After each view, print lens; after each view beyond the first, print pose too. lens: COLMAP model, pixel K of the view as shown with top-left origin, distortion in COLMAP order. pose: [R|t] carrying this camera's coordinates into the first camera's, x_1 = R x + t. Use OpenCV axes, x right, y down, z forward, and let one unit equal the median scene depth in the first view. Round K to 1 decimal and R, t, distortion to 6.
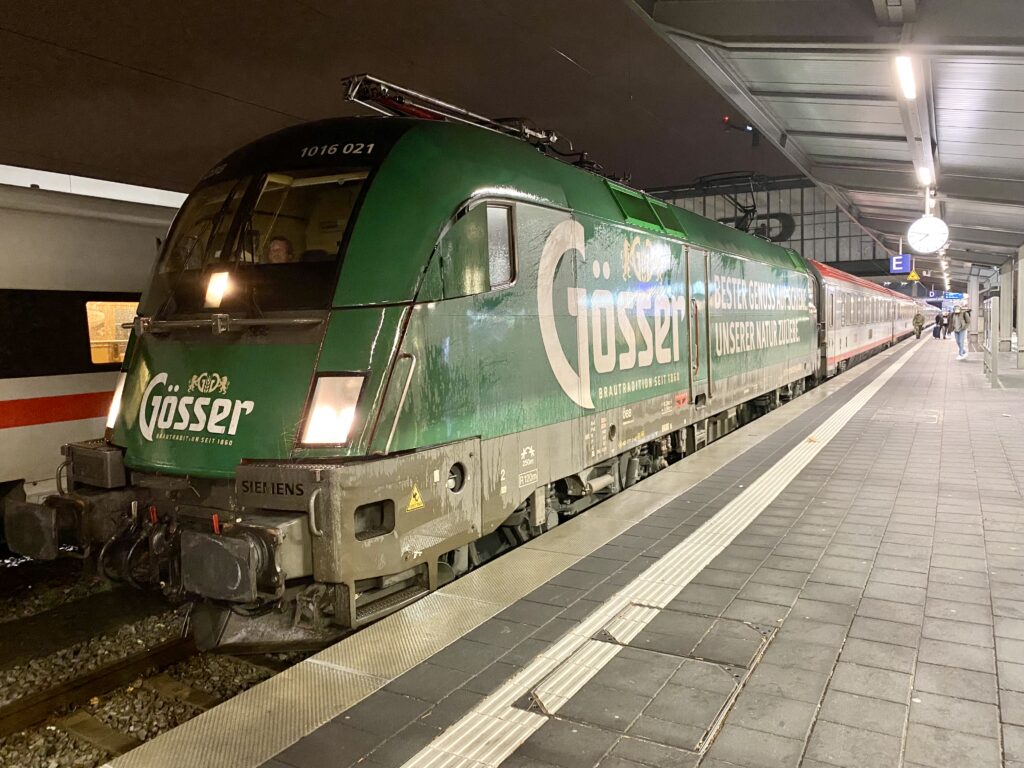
lens RADIAL K [[773.4, 0, 512.0], [0, 773.4, 384.0], [0, 0, 1]] dist [-0.000702, 0.000407]
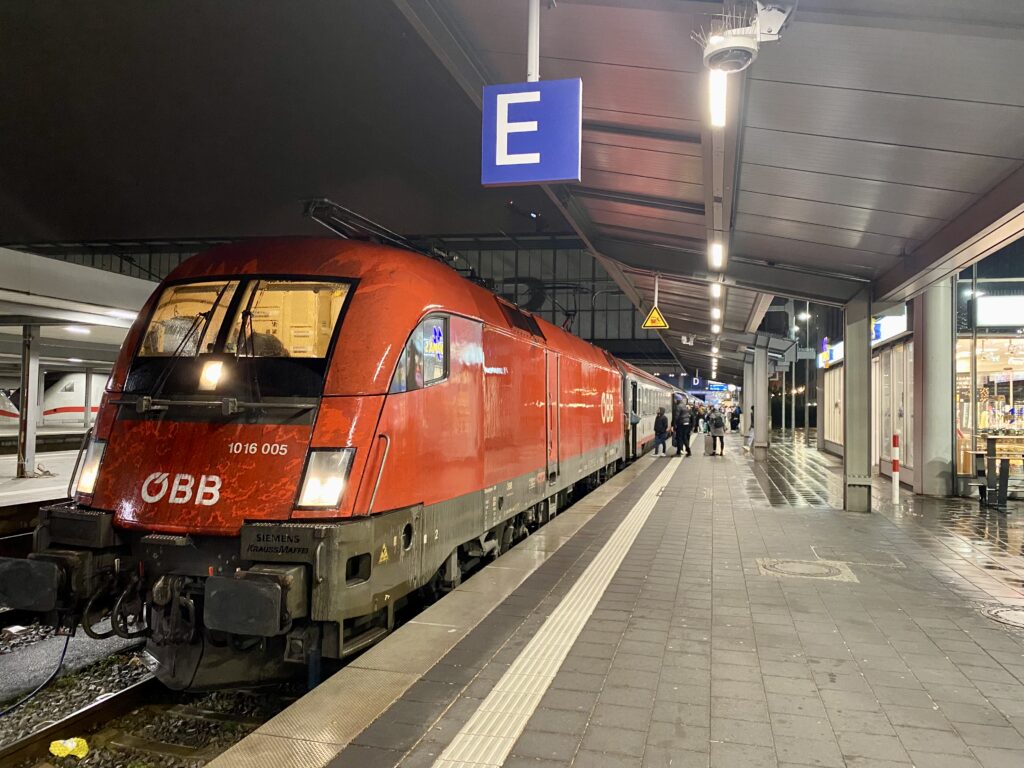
lens RADIAL K [[773.4, 0, 512.0], [0, 773.4, 384.0], [0, 0, 1]] dist [-0.000702, 0.000407]
pose [[0.968619, 0.041087, 0.245129, -0.238306], [-0.016131, 0.994554, -0.102962, 0.004765], [-0.248025, 0.095777, 0.964007, -0.261638]]
